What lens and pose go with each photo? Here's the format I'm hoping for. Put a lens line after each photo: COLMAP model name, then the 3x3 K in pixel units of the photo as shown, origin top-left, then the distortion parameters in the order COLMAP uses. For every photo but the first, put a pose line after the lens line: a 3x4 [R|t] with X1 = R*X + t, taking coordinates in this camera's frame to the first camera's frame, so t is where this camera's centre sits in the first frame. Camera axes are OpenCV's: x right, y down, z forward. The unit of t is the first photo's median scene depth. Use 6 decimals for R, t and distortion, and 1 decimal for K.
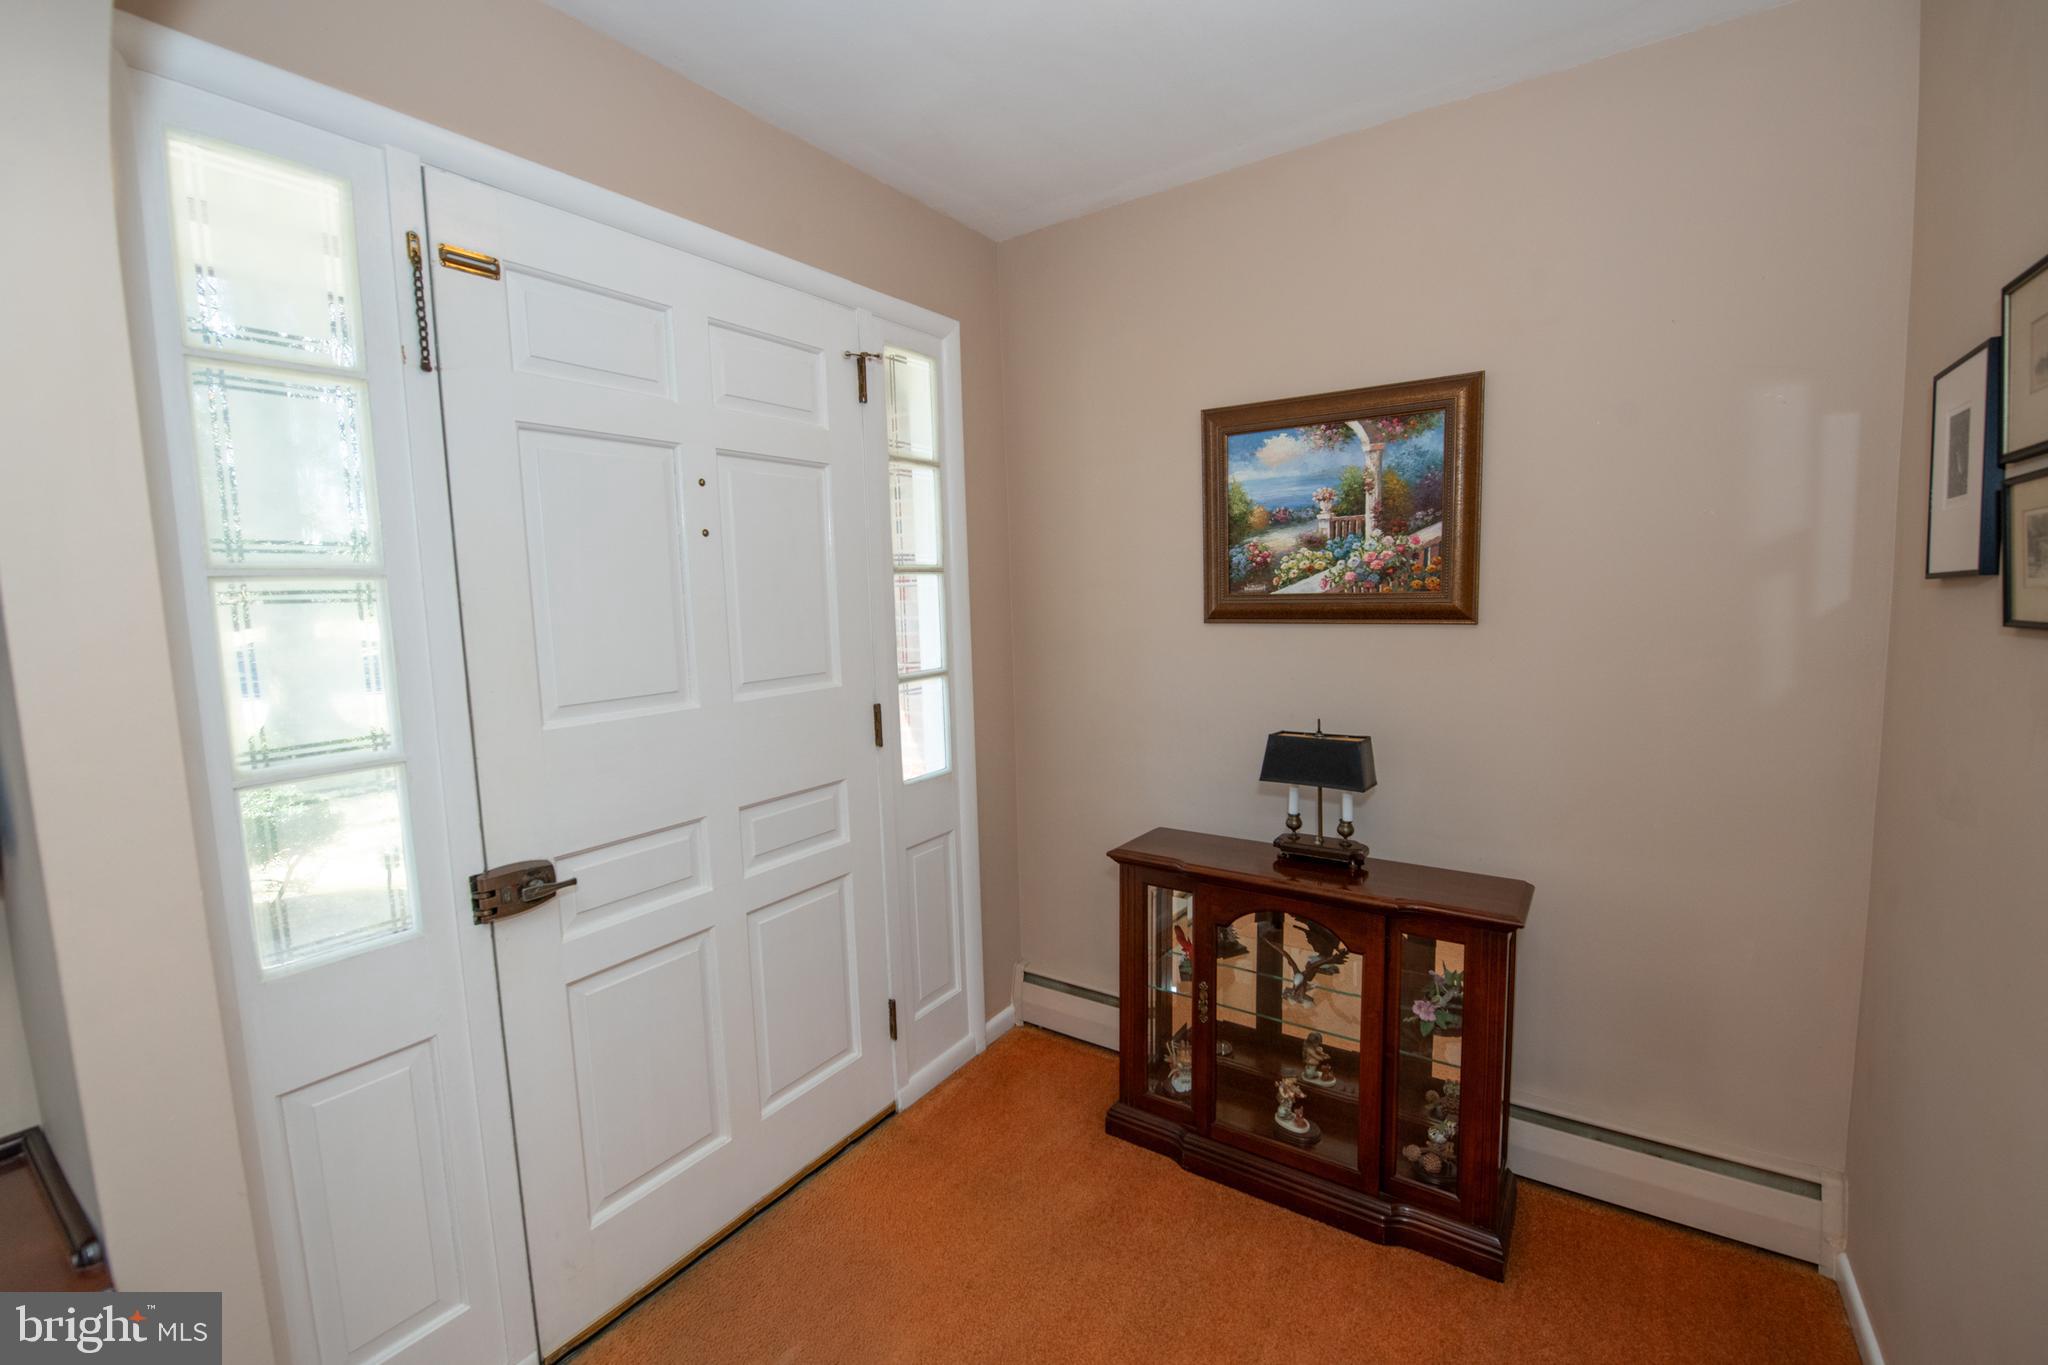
lens RADIAL K [[859.7, 0, 1026.1], [0, 859.7, 680.8], [0, 0, 1]] dist [-0.014197, -0.002969]
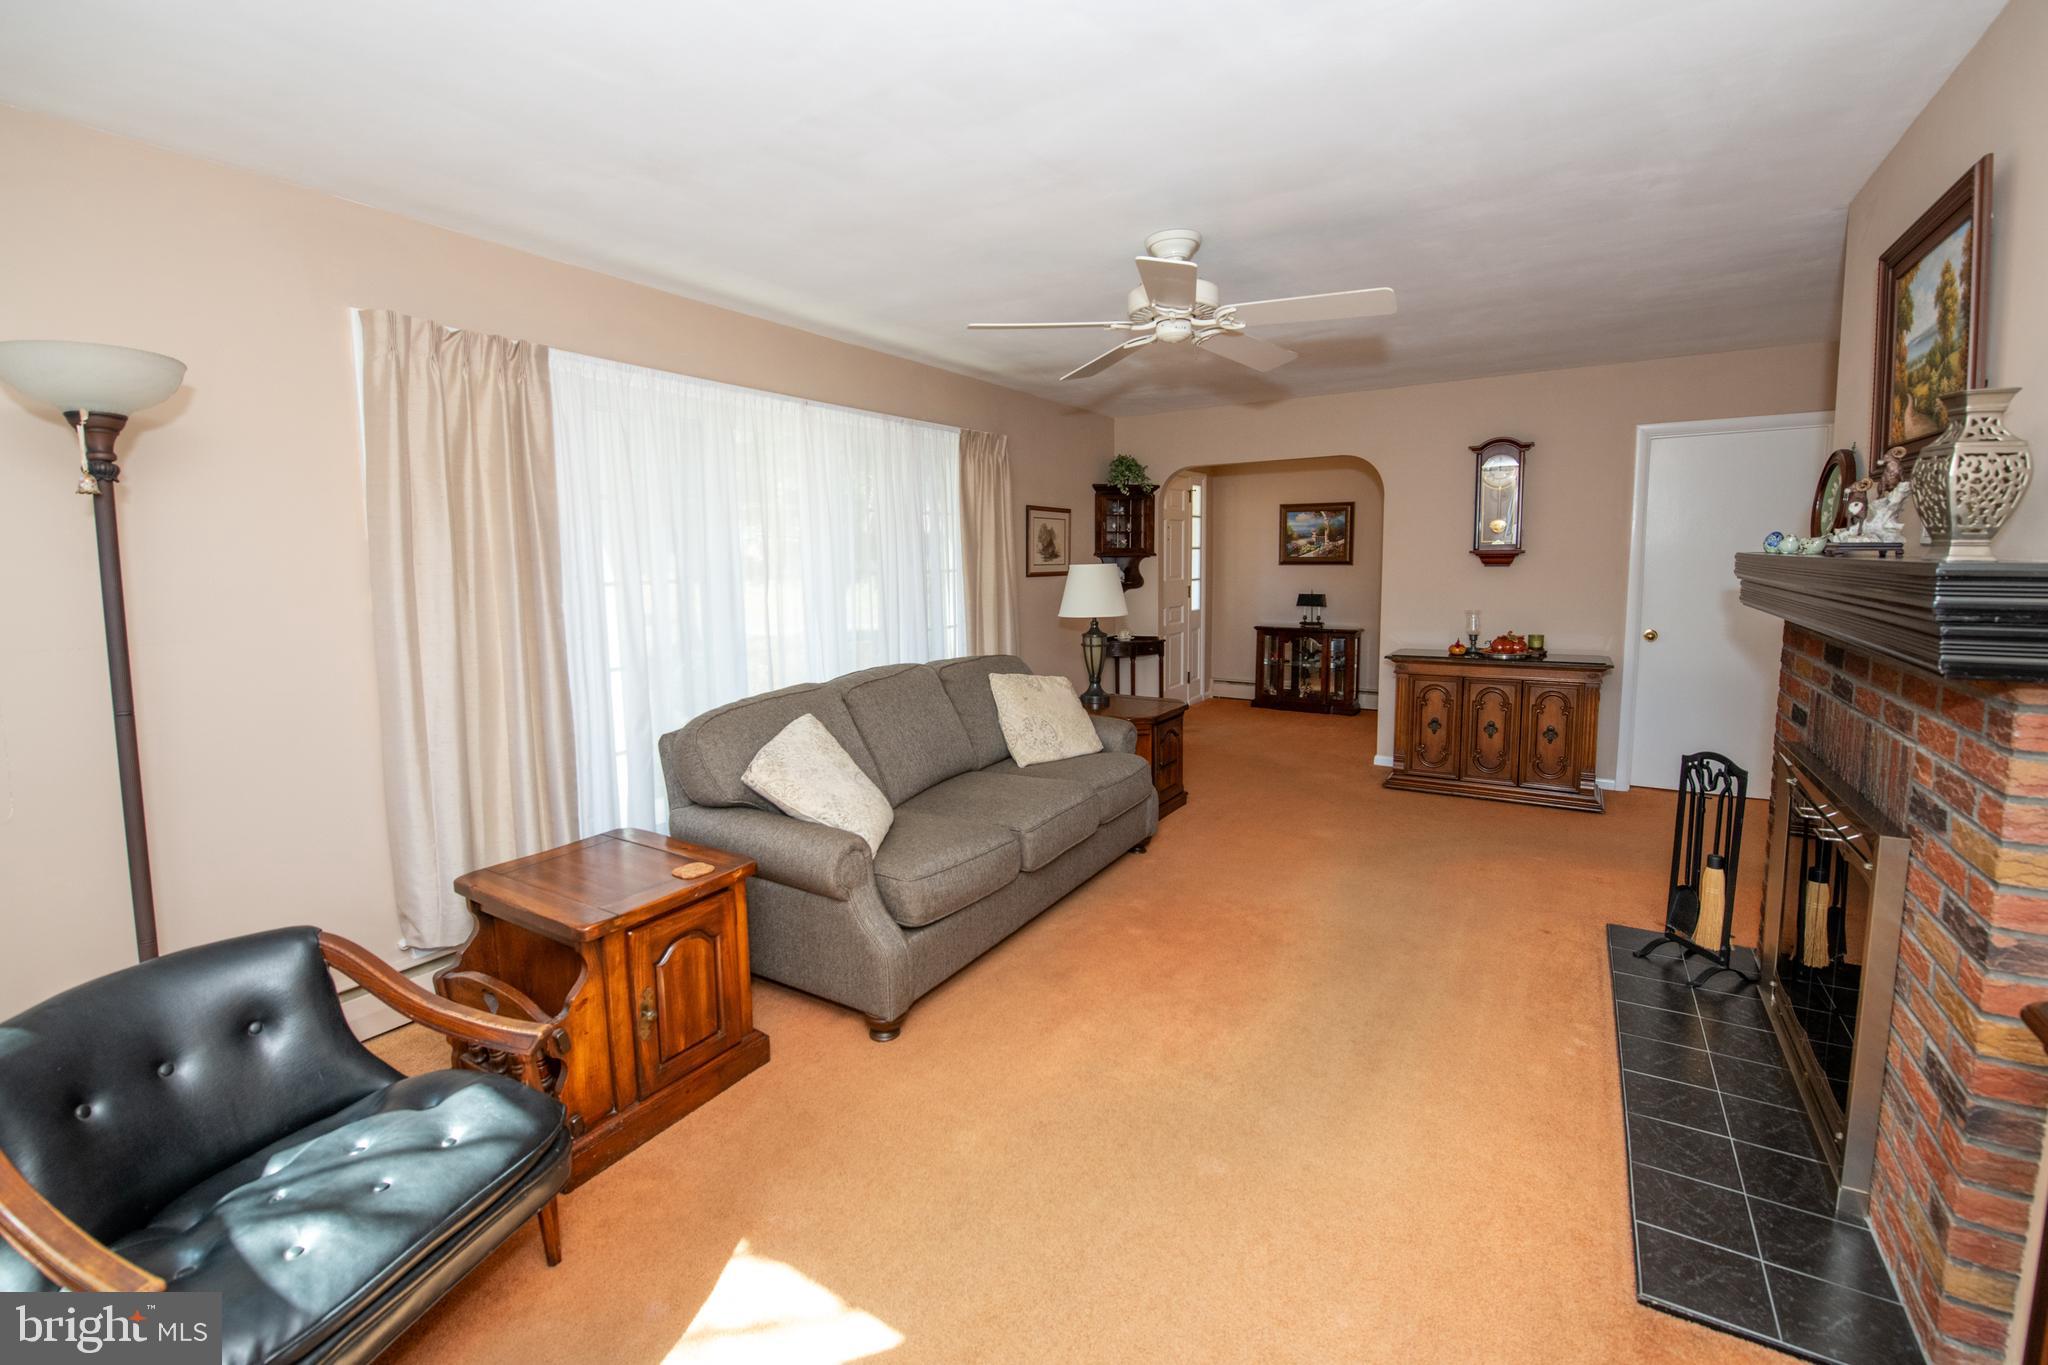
lens RADIAL K [[859.7, 0, 1023.9], [0, 859.7, 674.5], [0, 0, 1]] dist [-0.014197, -0.002969]
pose [[0.999519, 0.010196, 0.029290, -0.994310], [-0.010948, 0.999612, 0.025625, 0.320695], [-0.029017, -0.025934, 0.999242, -2.646920]]
